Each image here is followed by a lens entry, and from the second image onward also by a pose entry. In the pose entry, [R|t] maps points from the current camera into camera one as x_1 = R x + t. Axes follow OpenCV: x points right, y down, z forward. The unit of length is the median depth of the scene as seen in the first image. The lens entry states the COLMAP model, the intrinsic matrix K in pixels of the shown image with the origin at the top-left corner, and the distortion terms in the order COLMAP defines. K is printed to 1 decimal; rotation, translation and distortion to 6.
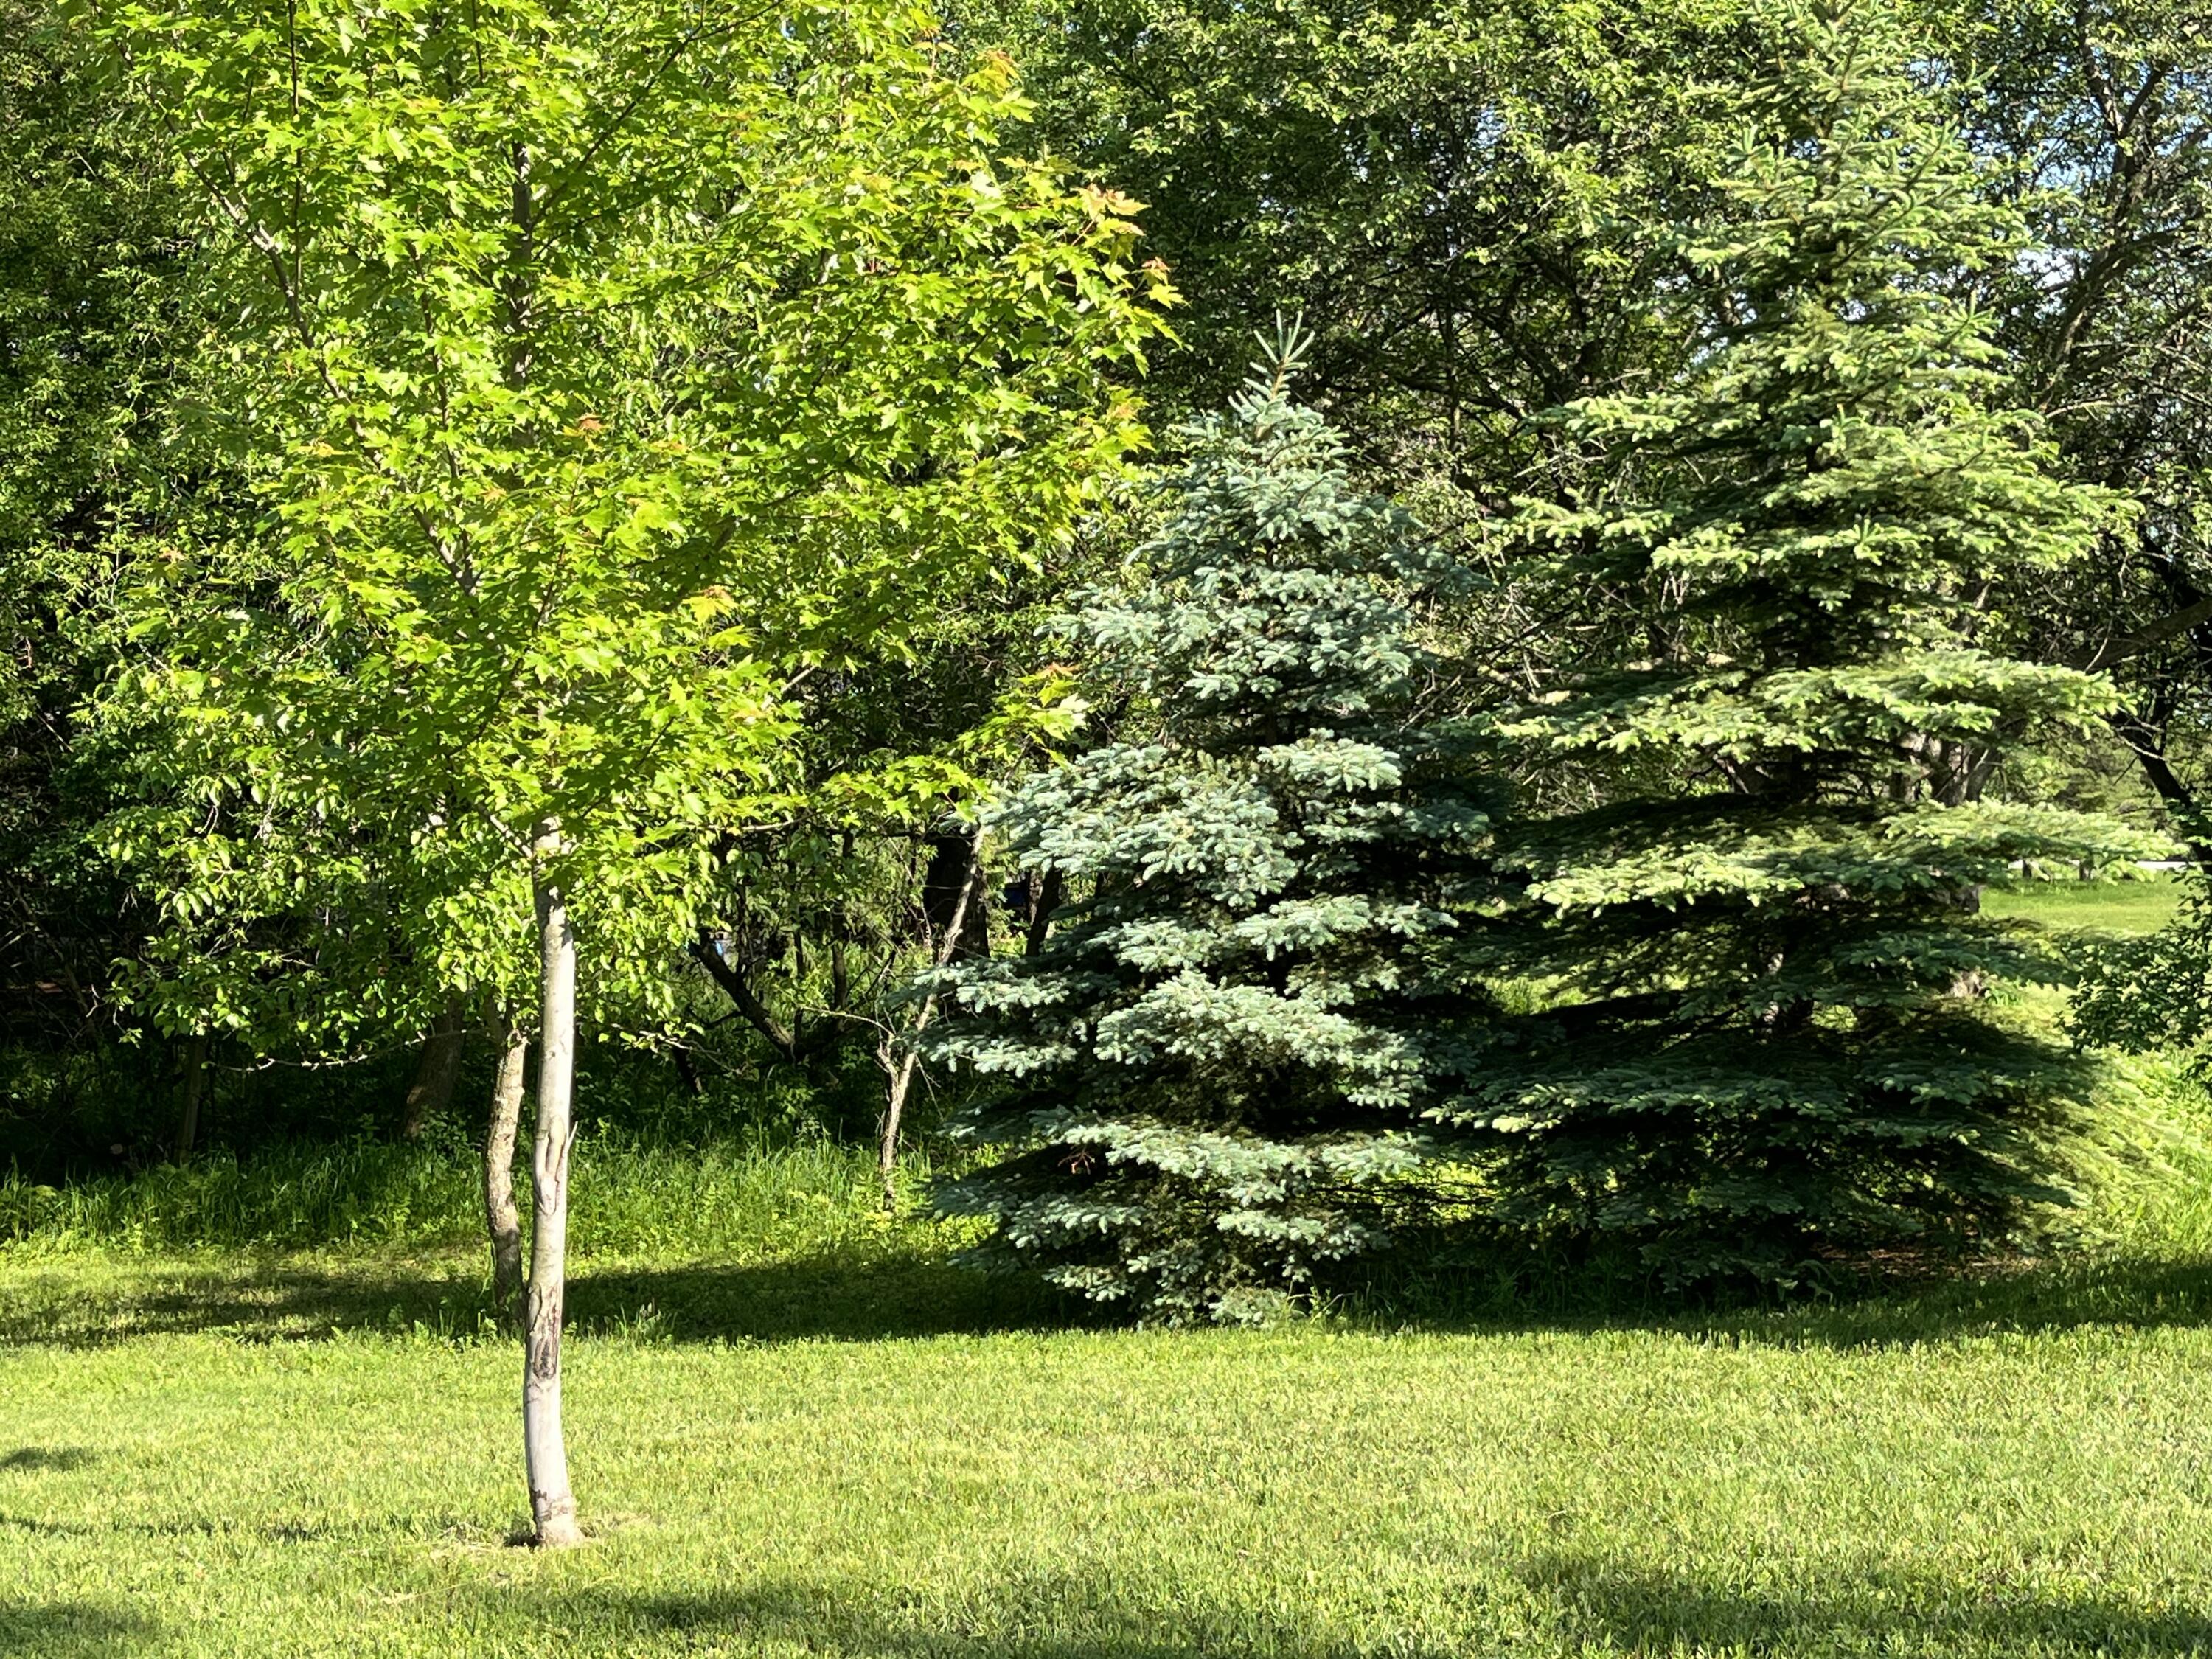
lens RADIAL K [[3156.5, 0, 1098.7], [0, 3156.5, 838.0], [0, 0, 1]] dist [0.201296, -0.773970]
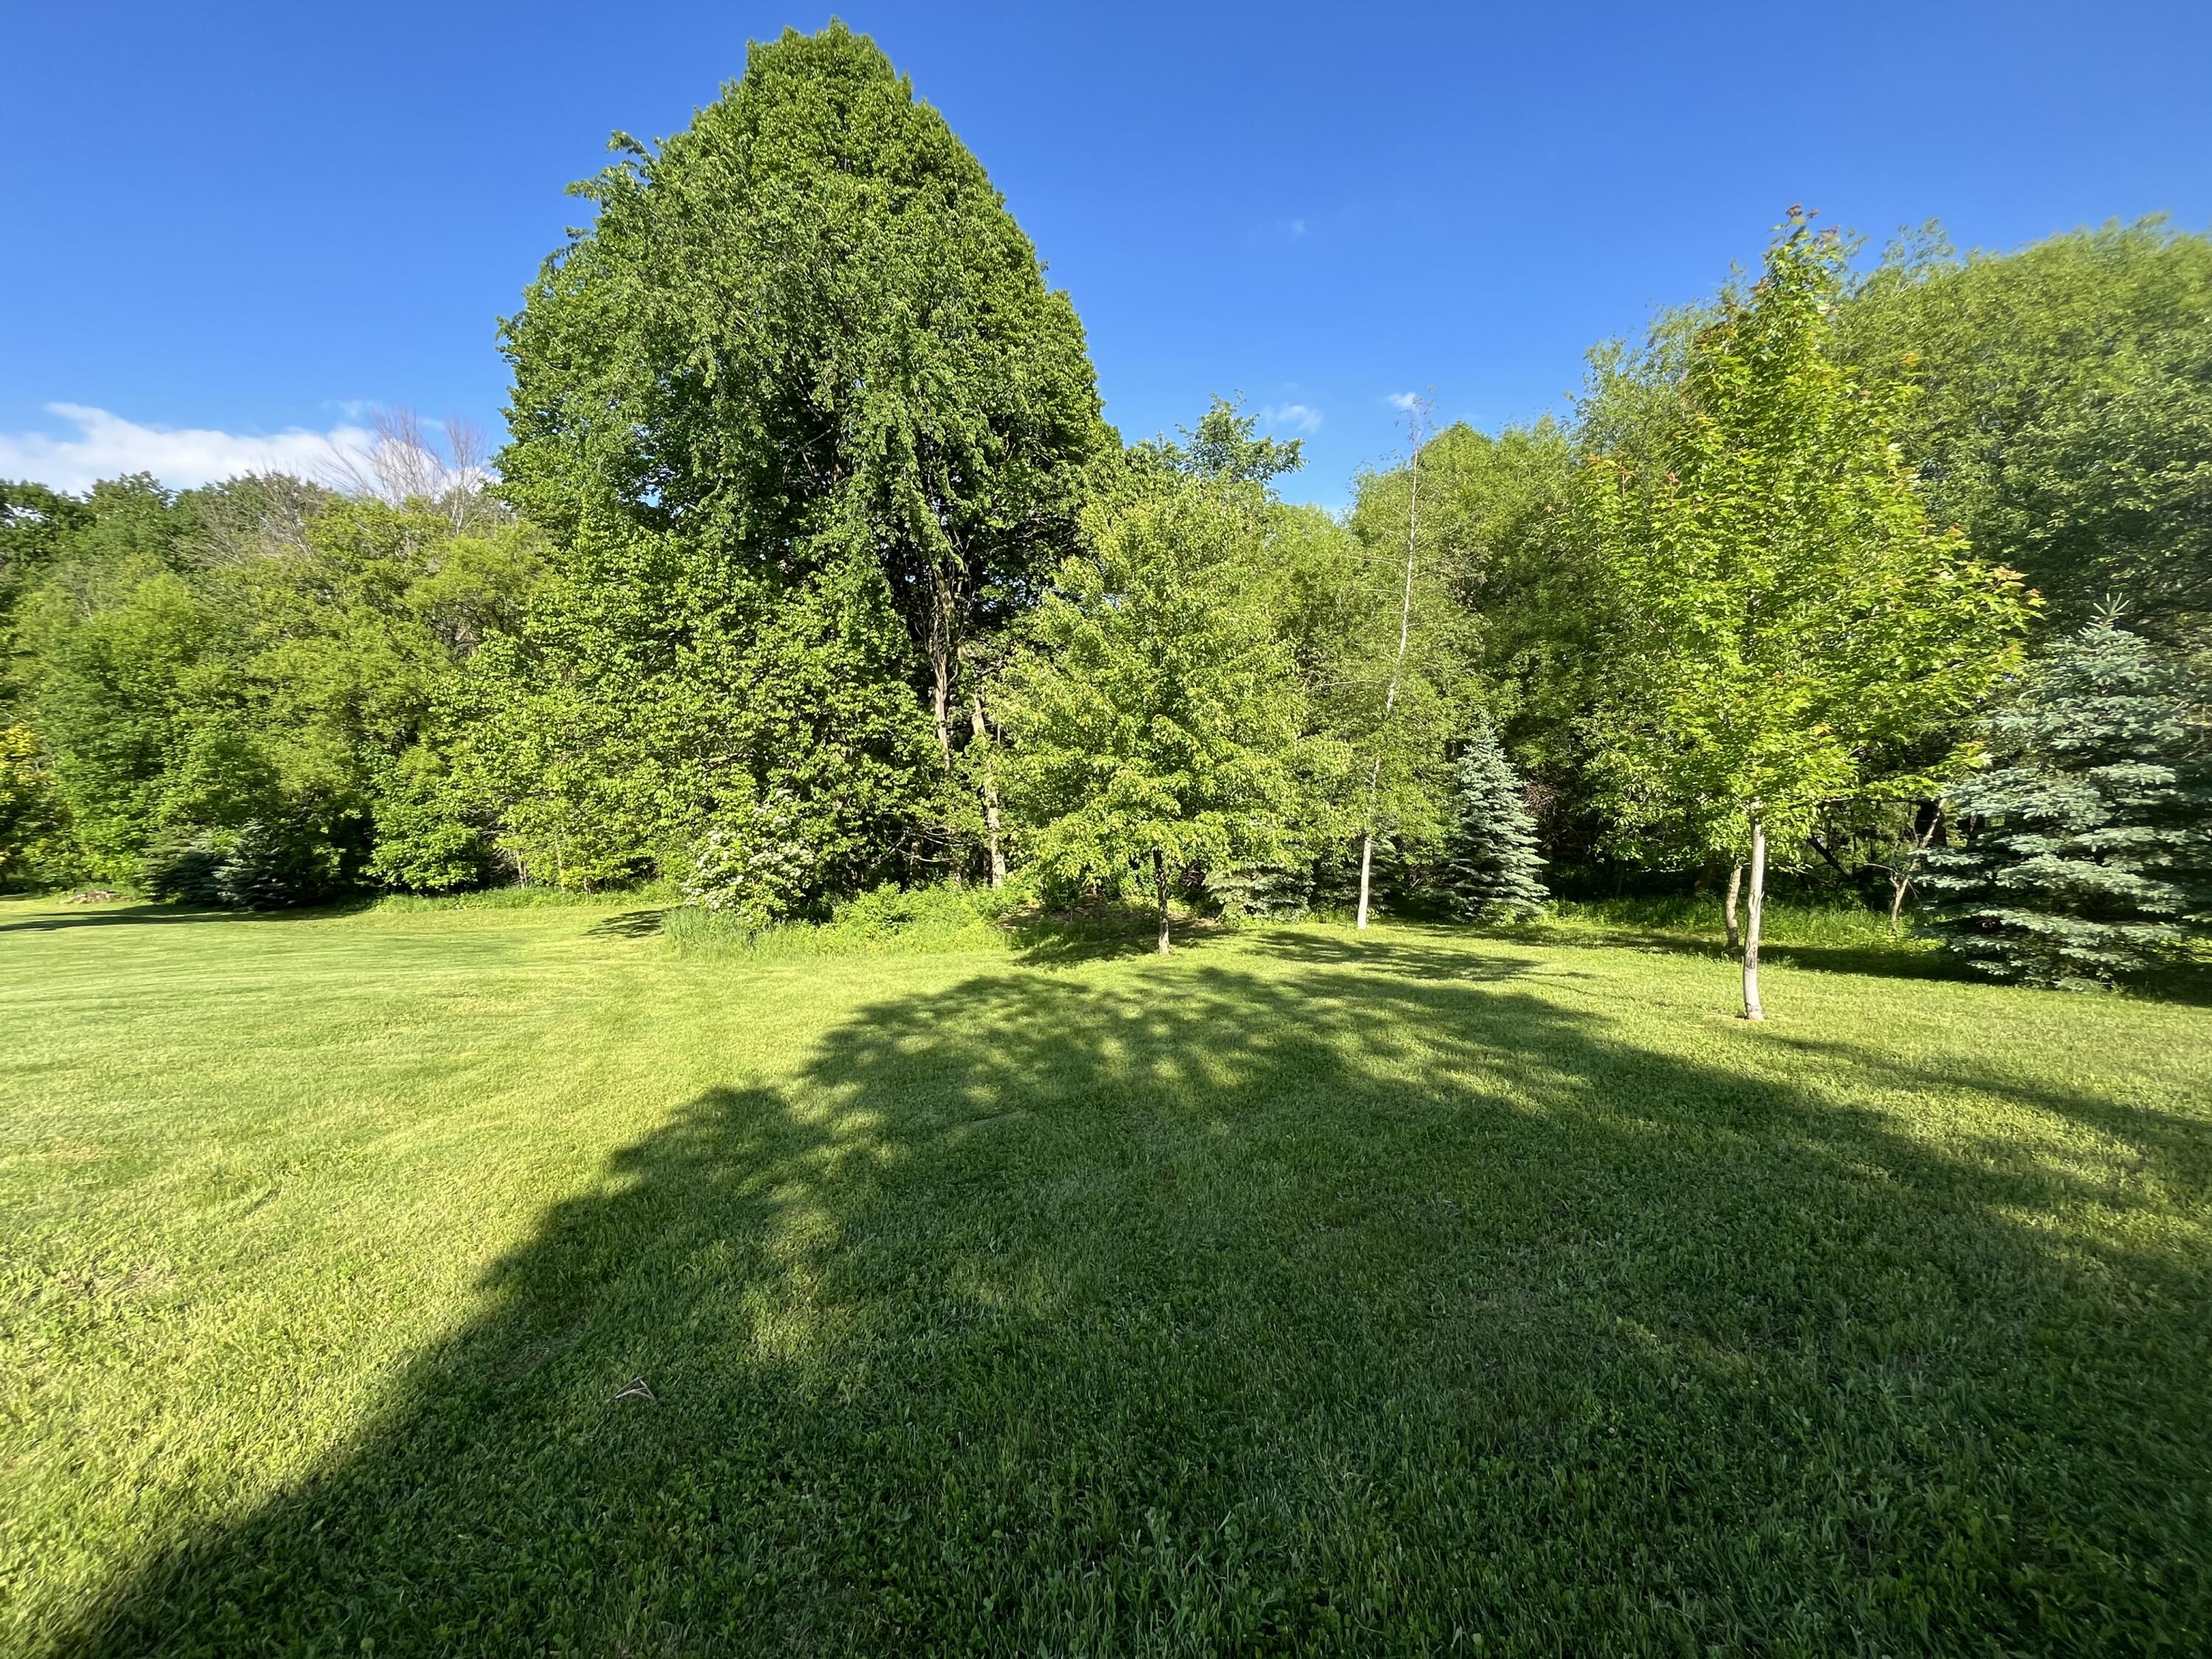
lens RADIAL K [[894.7, 0, 1102.9], [0, 894.7, 826.5], [0, 0, 1]] dist [-0.004141, -0.000224]
pose [[0.699862, 0.022160, -0.713934, 0.006905], [-0.001753, 0.999569, 0.029307, -0.001024], [0.714276, -0.019259, 0.699599, -0.069767]]
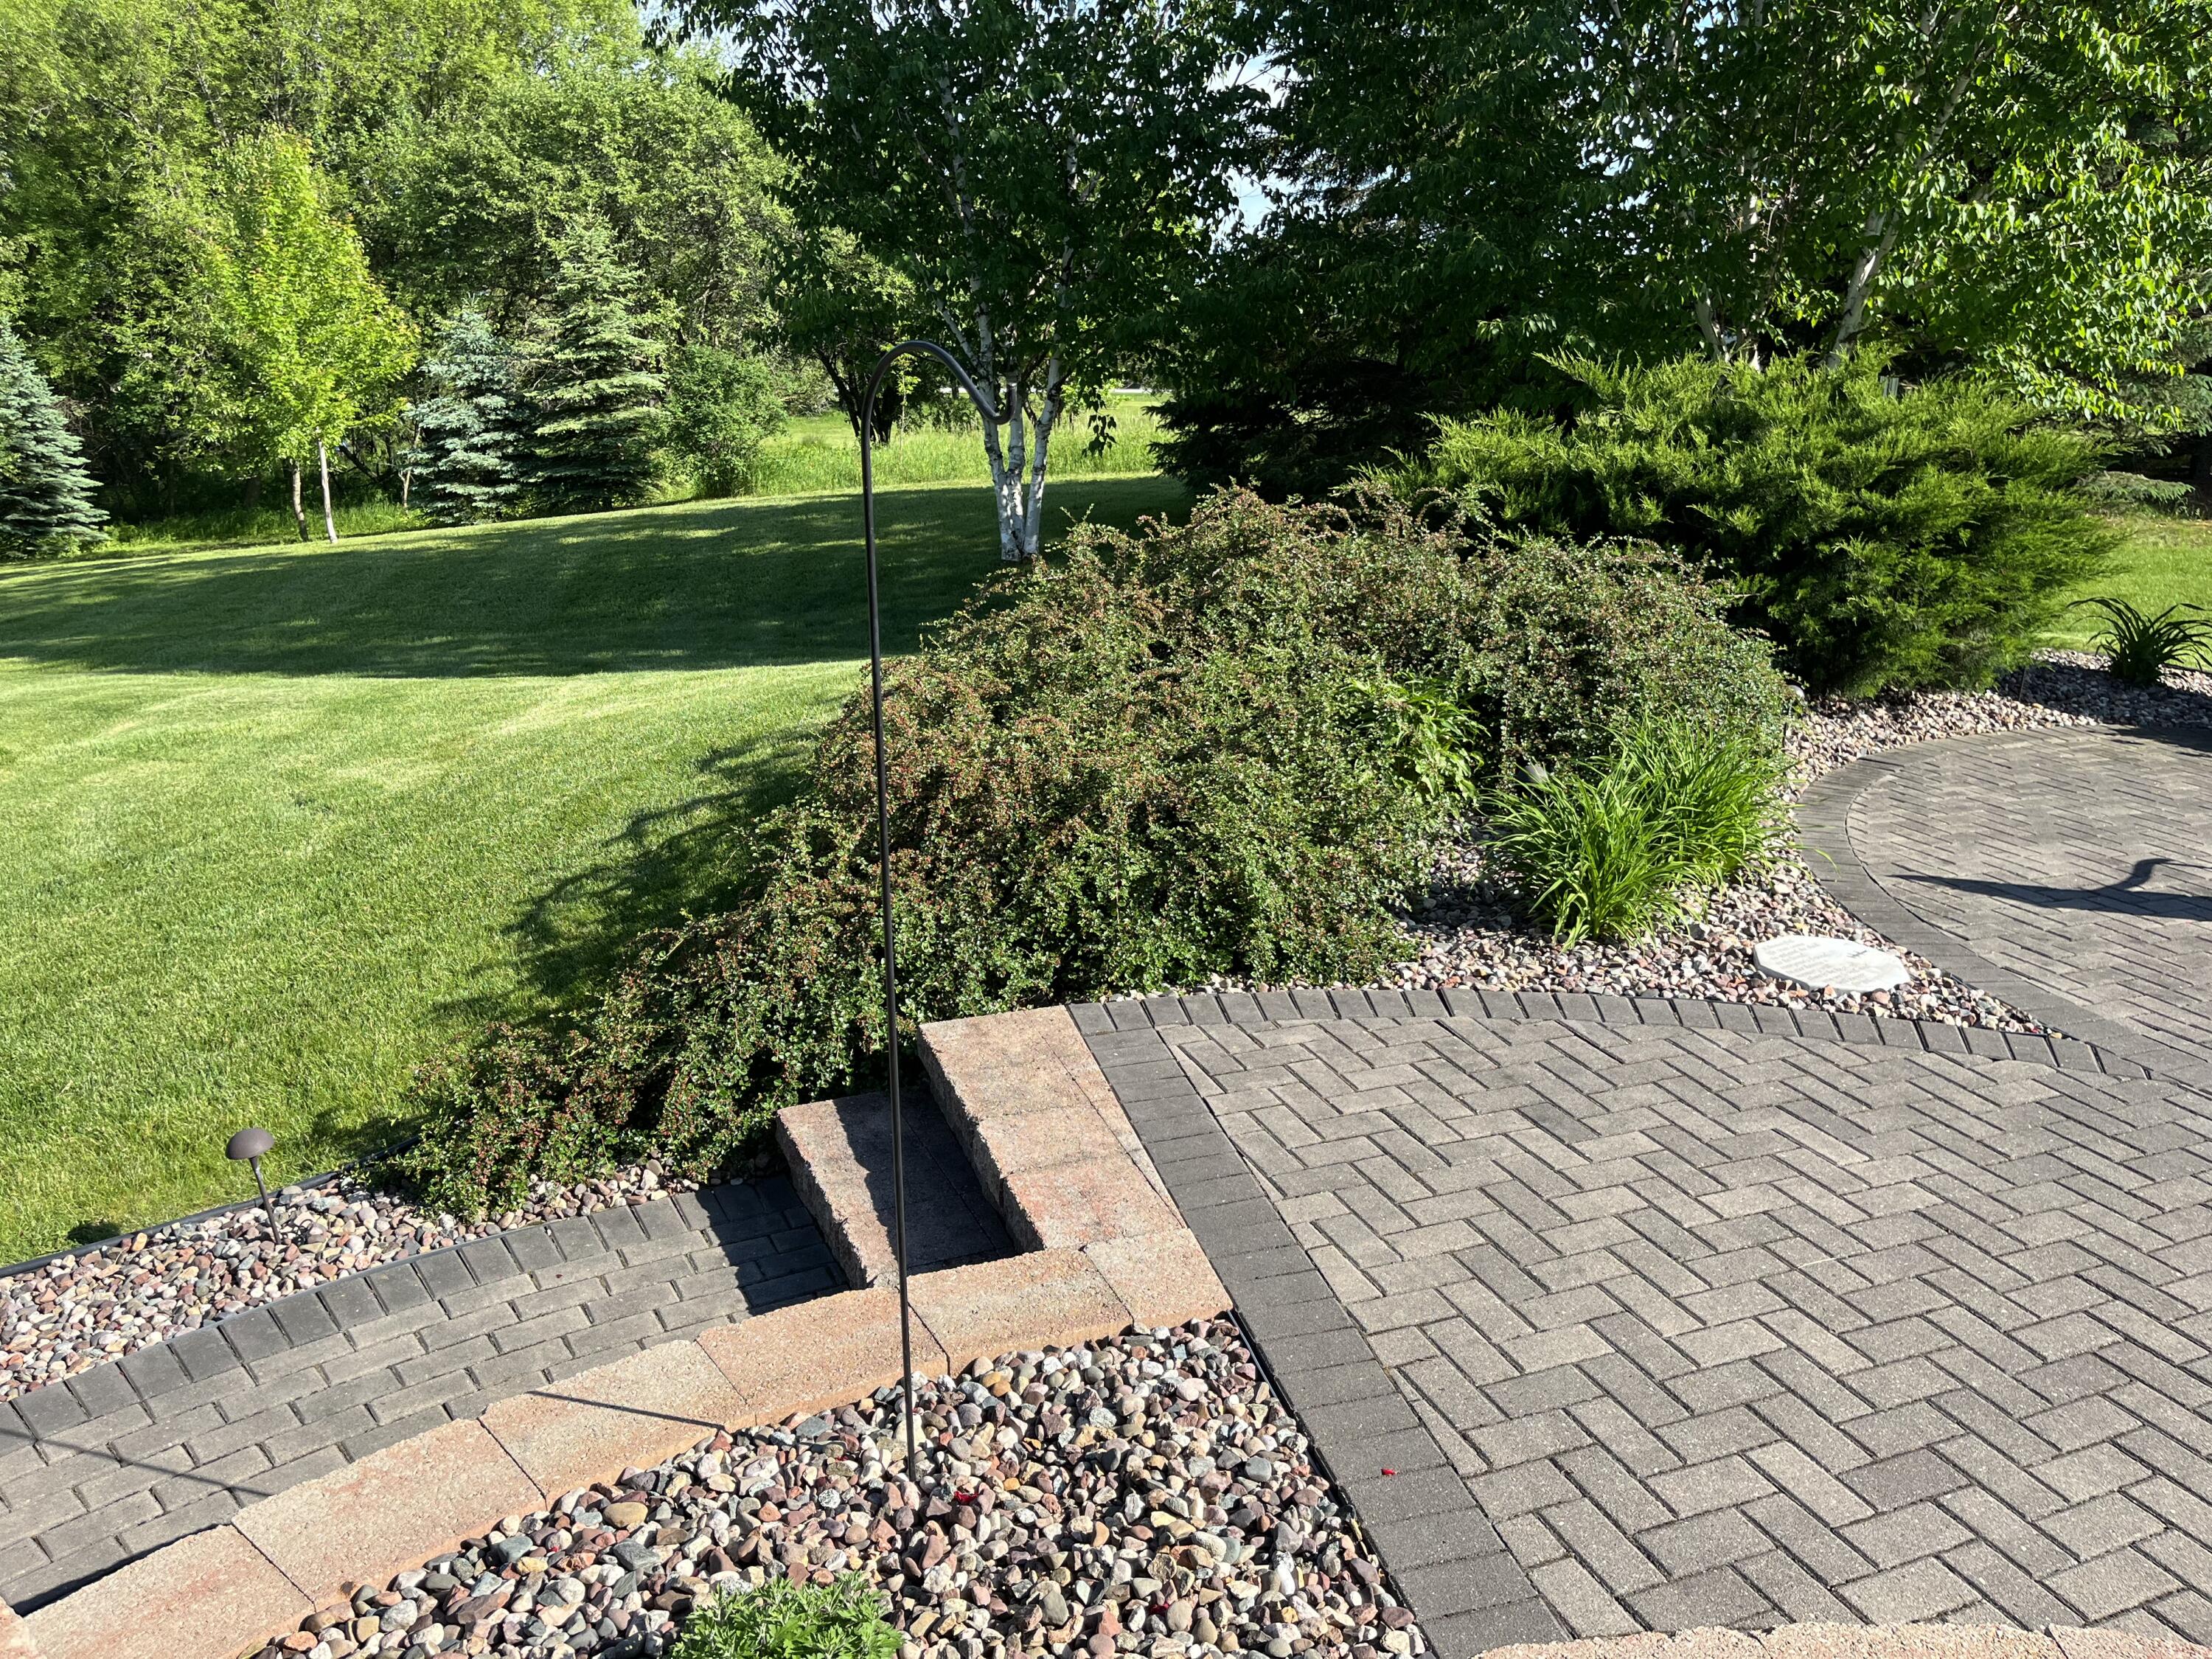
lens RADIAL K [[1694.4, 0, 1130.7], [0, 1694.4, 827.2], [0, 0, 1]] dist [0.069815, -0.091516]
pose [[0.953993, -0.092465, 0.285214, 0.195653], [0.015057, 0.964833, 0.262431, -0.066468], [-0.299449, -0.246063, 0.921837, -1.709321]]
